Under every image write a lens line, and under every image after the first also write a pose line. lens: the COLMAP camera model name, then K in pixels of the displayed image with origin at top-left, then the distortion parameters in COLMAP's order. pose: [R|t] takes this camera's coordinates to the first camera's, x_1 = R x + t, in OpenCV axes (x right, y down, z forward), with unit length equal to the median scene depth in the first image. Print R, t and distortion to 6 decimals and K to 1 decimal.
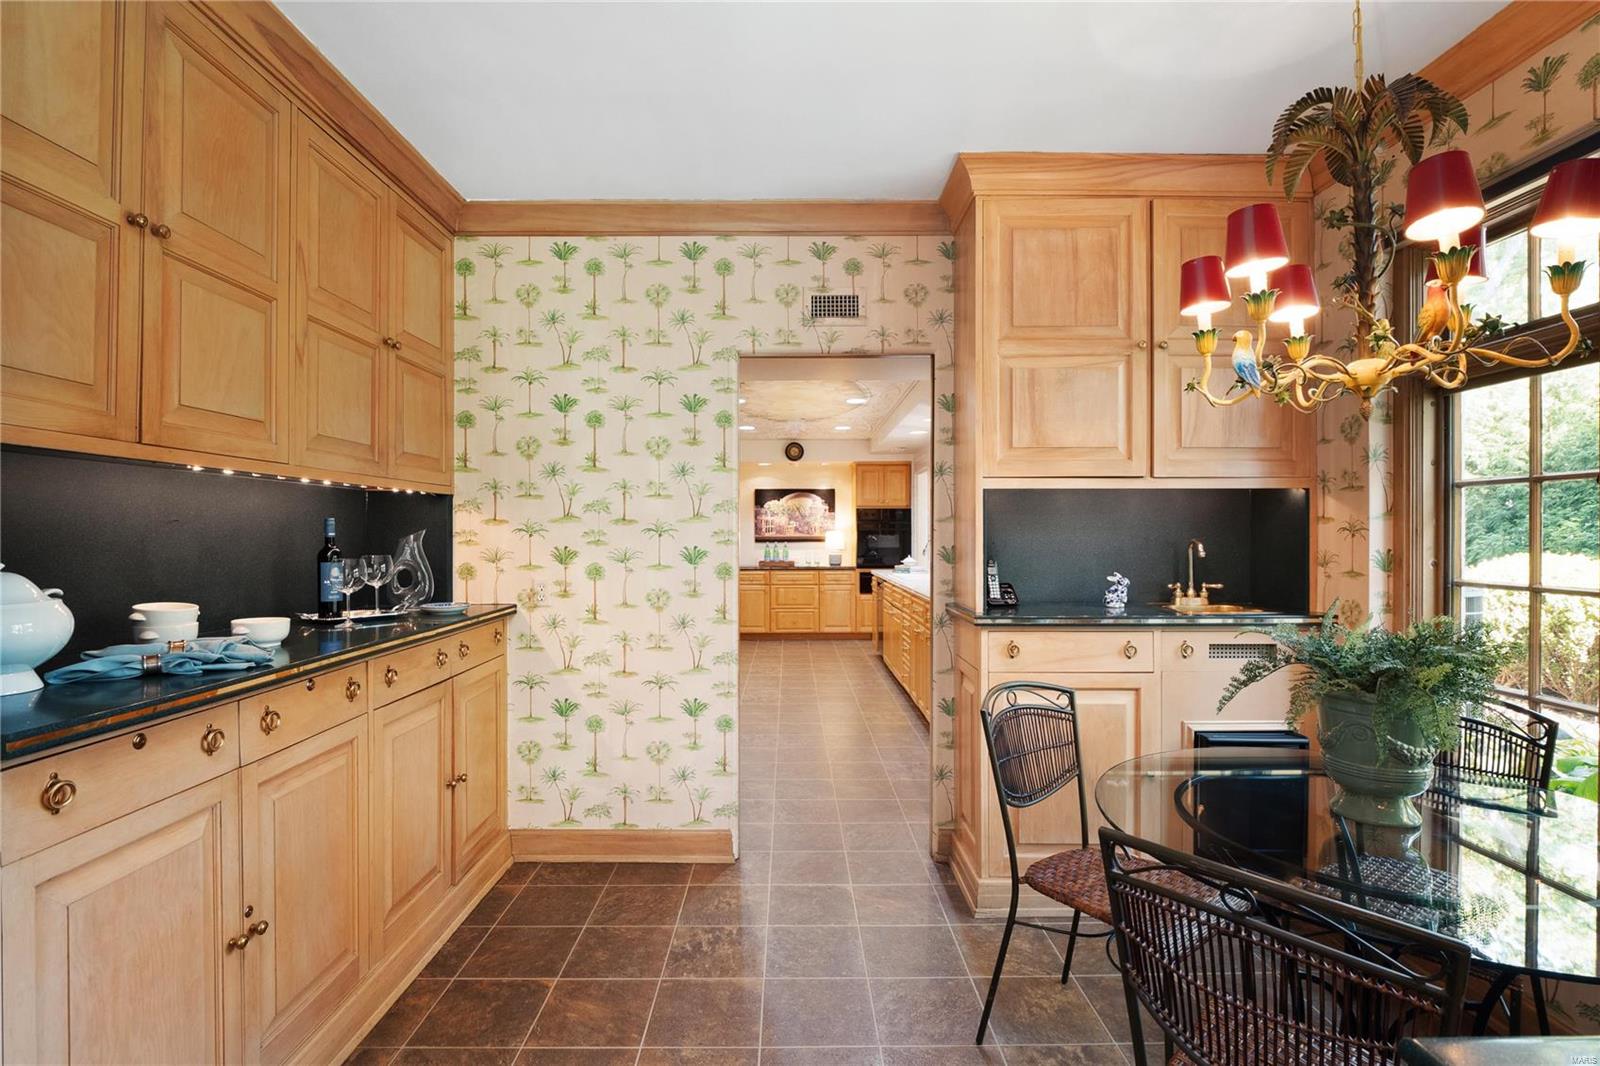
lens RADIAL K [[757.6, 0, 790.6], [0, 757.6, 536.0], [0, 0, 1]] dist [-0.005738, -0.001347]
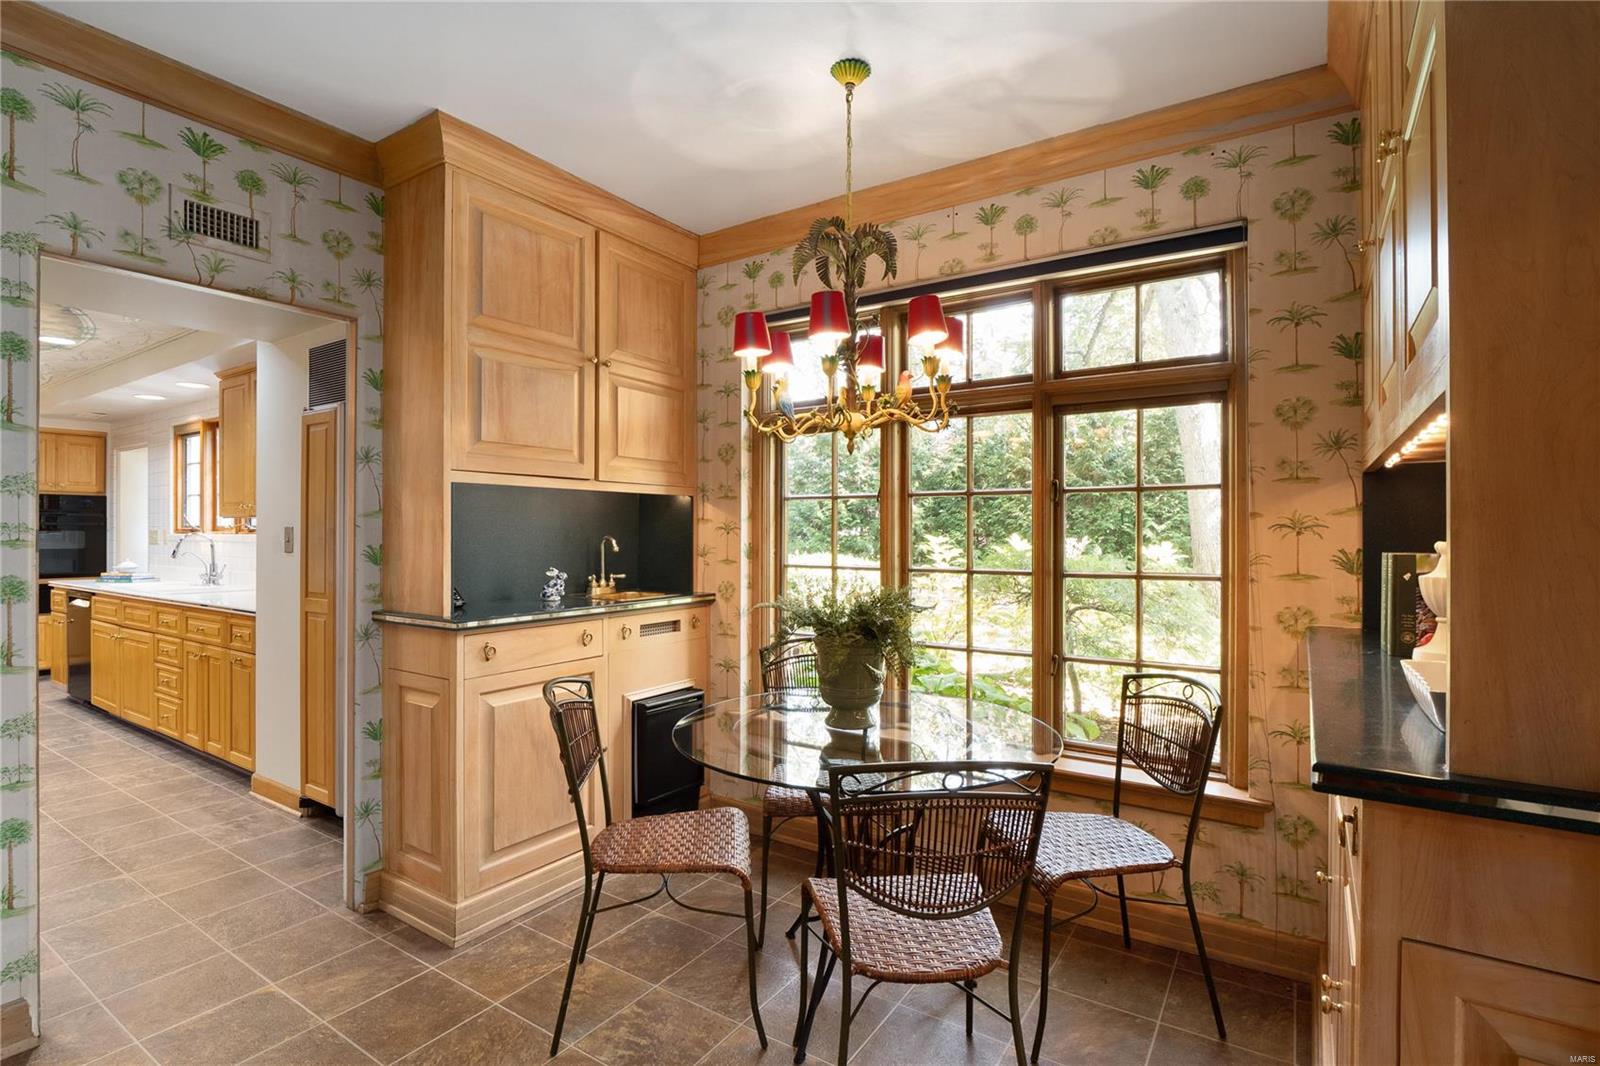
lens RADIAL K [[757.6, 0, 765.2], [0, 757.6, 530.9], [0, 0, 1]] dist [-0.005738, -0.001347]
pose [[0.571639, 0.002782, 0.820500, -0.285738], [-0.001152, 0.999996, -0.002588, -0.000952], [-0.820504, 0.000534, 0.571640, 0.159353]]
